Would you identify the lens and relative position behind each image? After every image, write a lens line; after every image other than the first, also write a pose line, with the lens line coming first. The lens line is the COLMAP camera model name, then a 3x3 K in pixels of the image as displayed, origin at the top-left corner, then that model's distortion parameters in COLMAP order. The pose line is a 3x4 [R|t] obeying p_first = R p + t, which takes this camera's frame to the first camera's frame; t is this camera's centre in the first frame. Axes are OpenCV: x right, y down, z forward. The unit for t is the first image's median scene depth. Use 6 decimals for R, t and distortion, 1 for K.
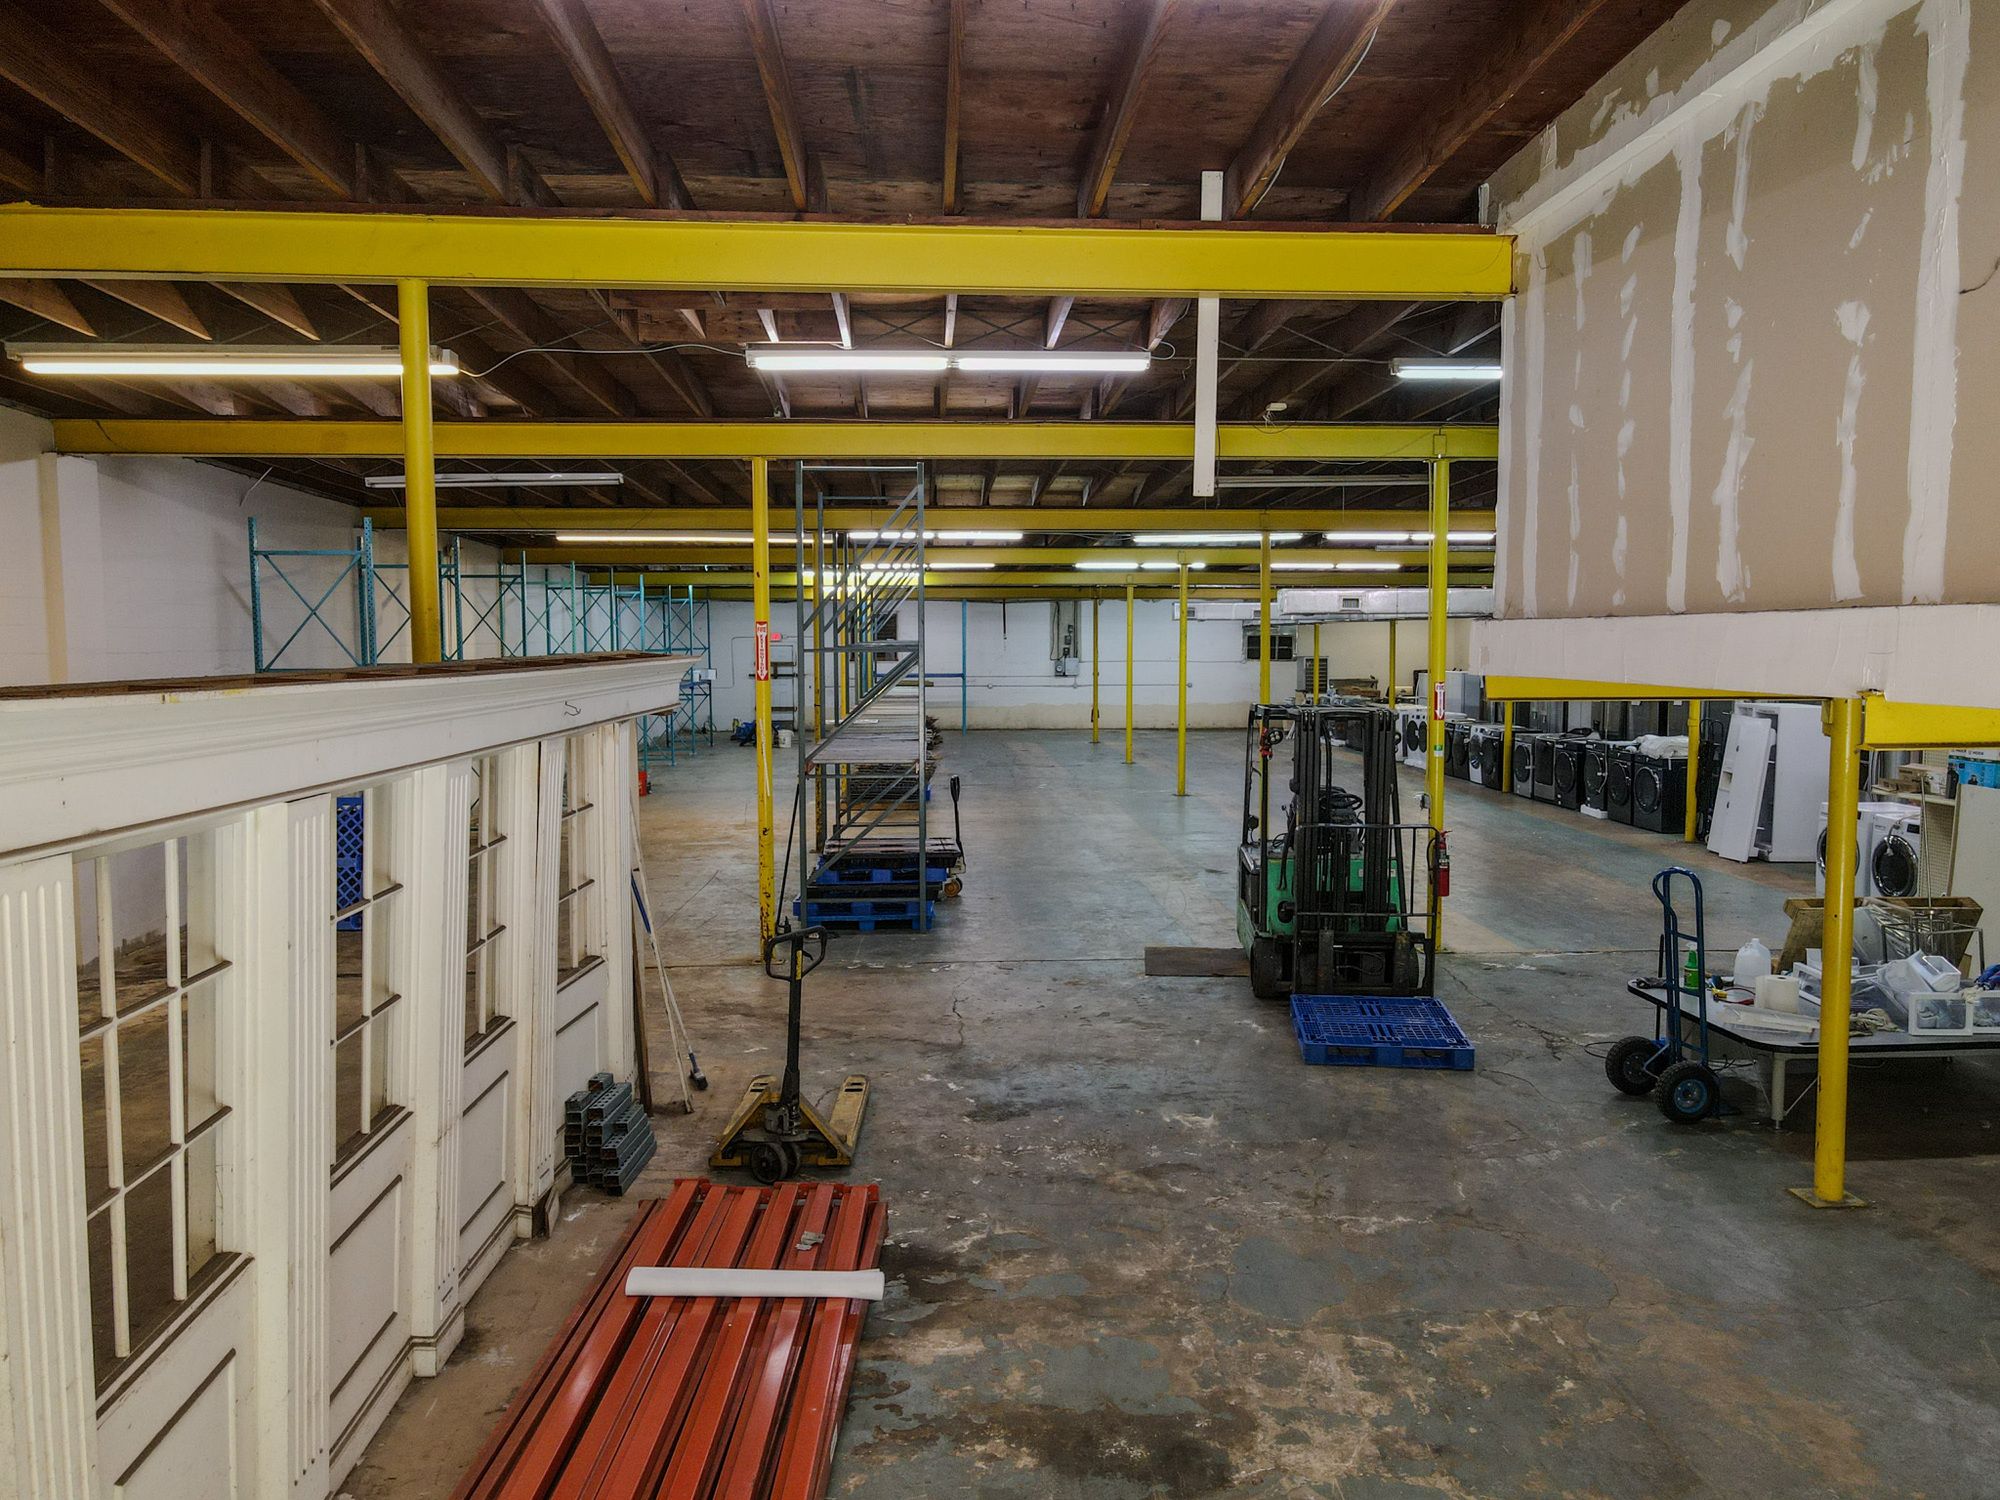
lens RADIAL K [[1468.2, 0, 998.1], [0, 1468.2, 744.3], [0, 0, 1]] dist [0.005944, 0.012767]
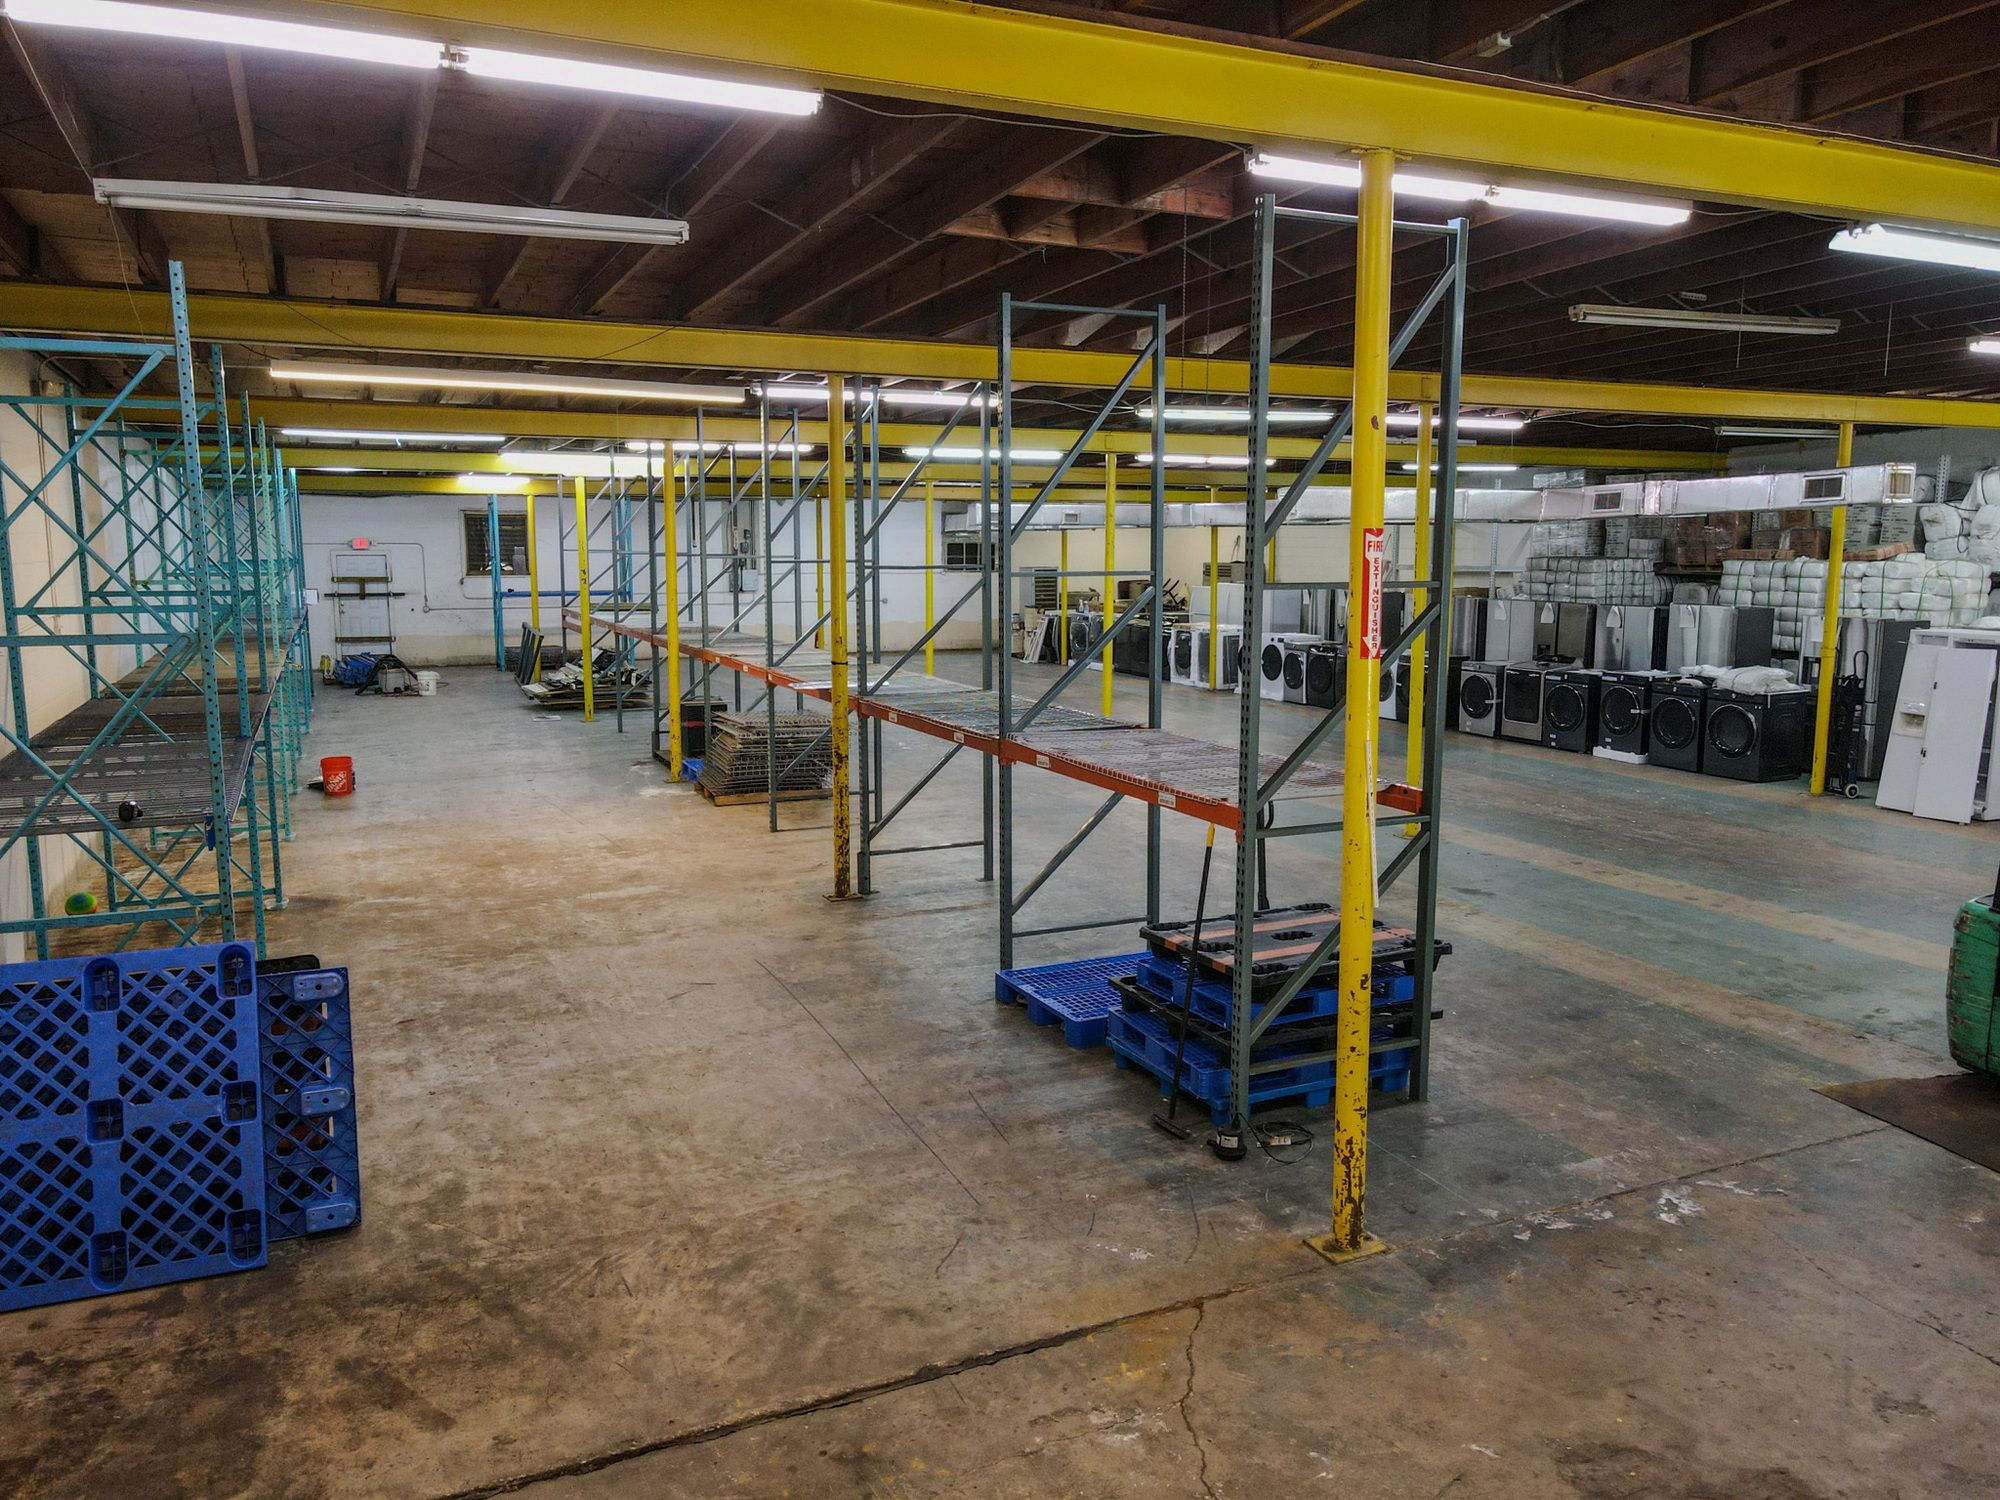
lens RADIAL K [[1468.2, 0, 998.1], [0, 1468.2, 744.3], [0, 0, 1]] dist [0.005944, 0.012767]
pose [[0.930555, -0.048237, 0.362961, -0.218308], [0.024705, 0.997297, 0.069202, -0.025743], [-0.365318, -0.055429, 0.929231, 0.310759]]
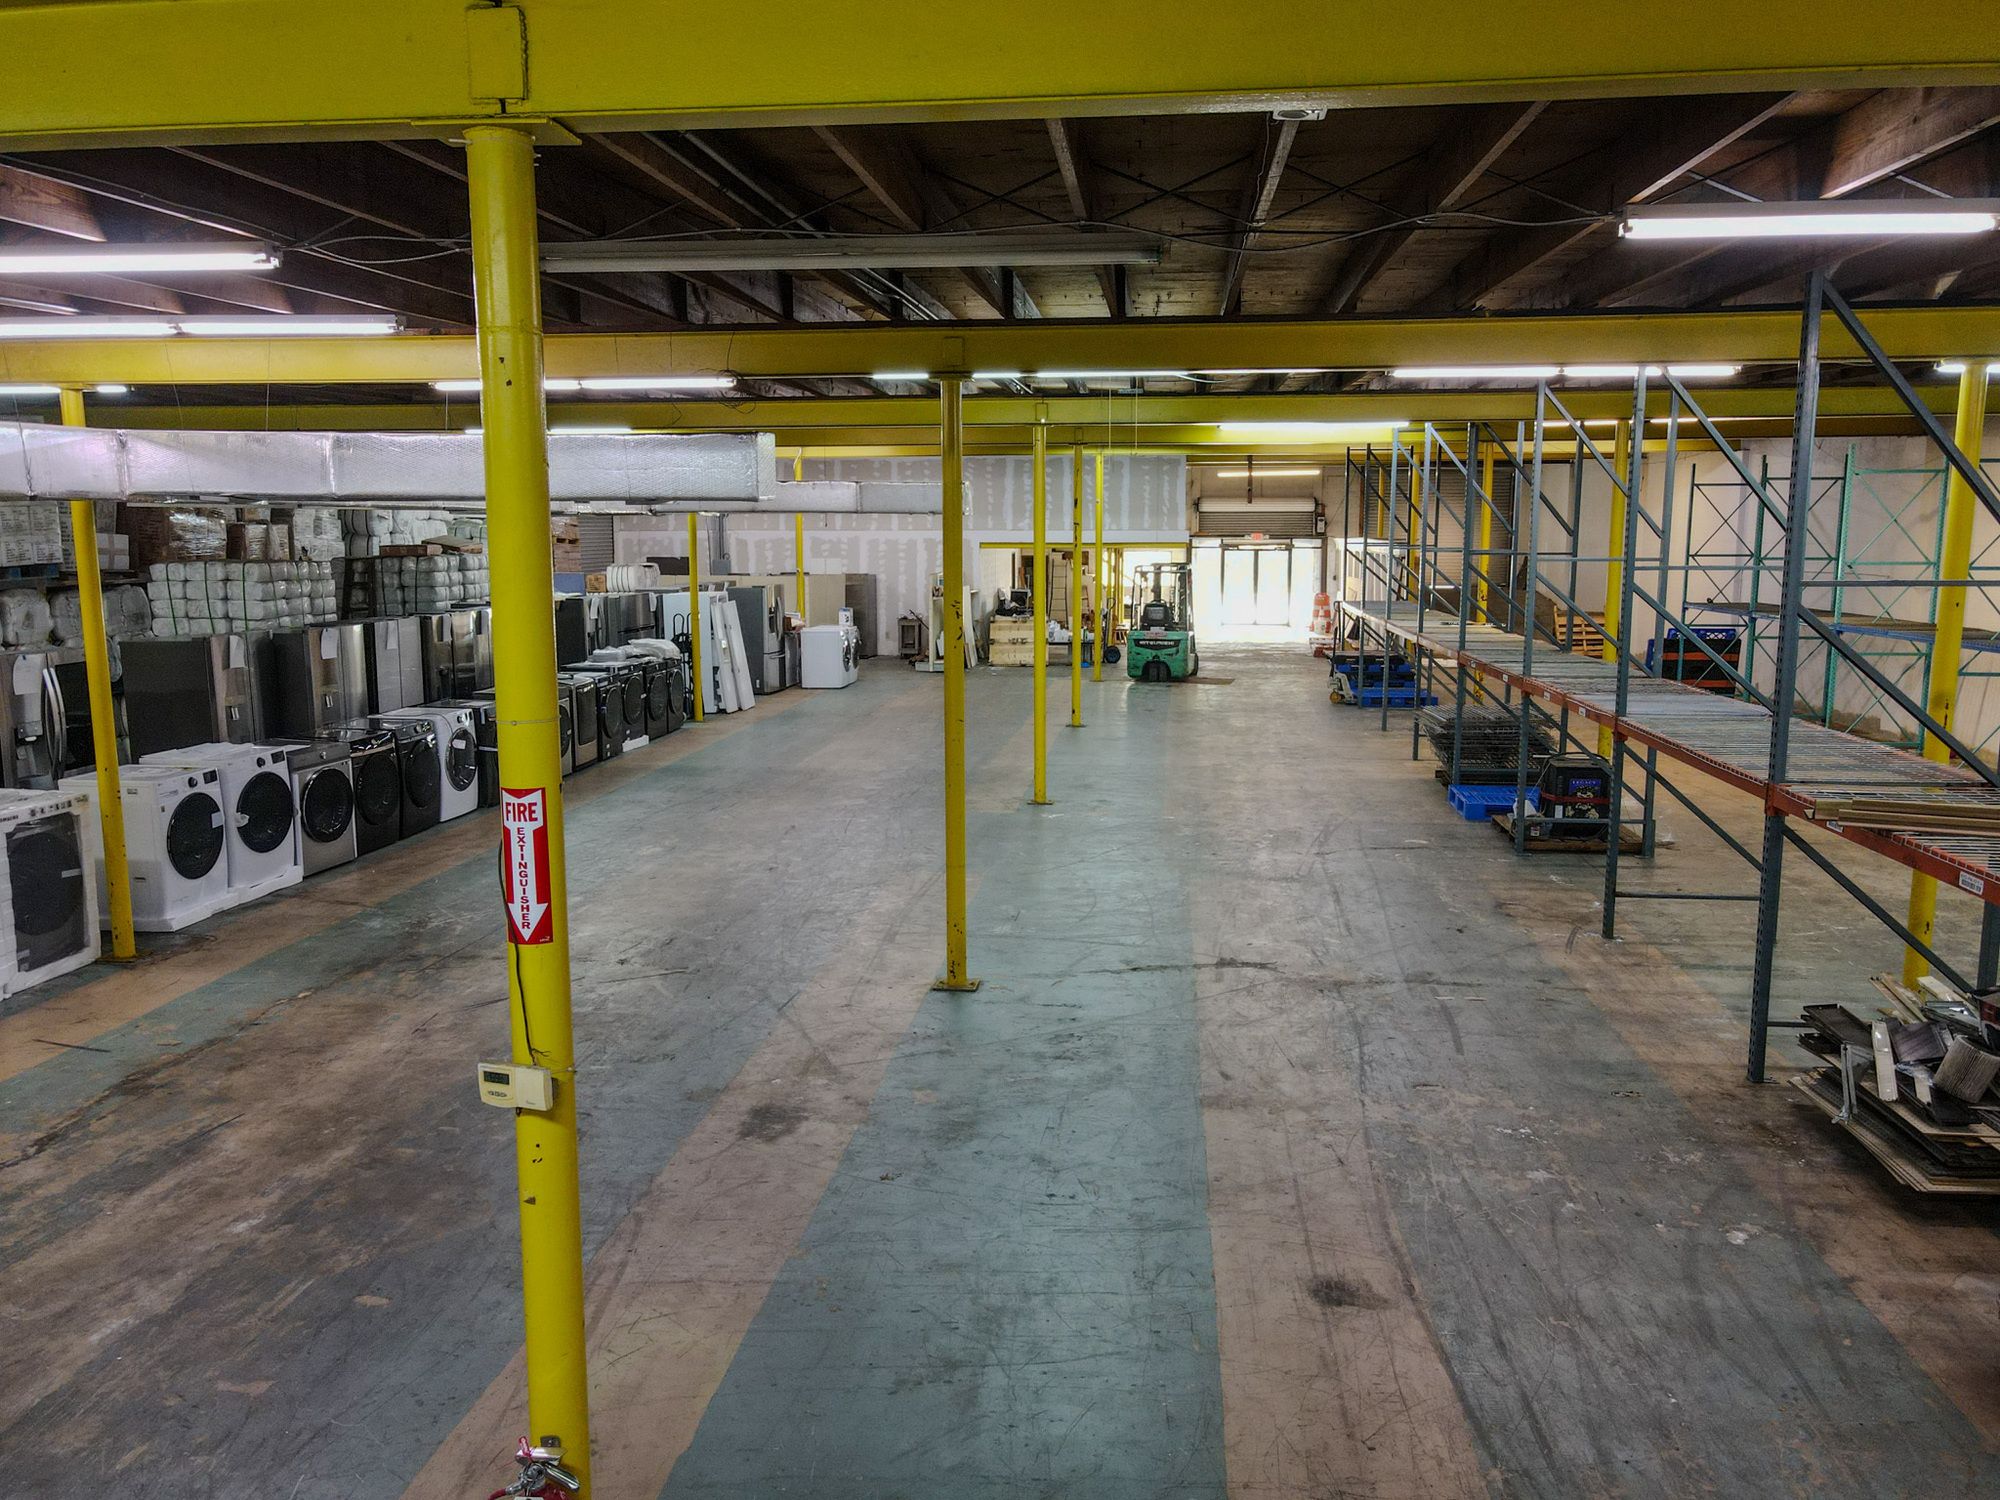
lens RADIAL K [[1468.2, 0, 998.1], [0, 1468.2, 744.3], [0, 0, 1]] dist [0.005944, 0.012767]
pose [[-0.986422, -0.019082, 0.163119, 0.048856], [0.016721, 0.976396, 0.215339, -0.125434], [-0.163378, 0.215143, -0.962819, 1.644109]]
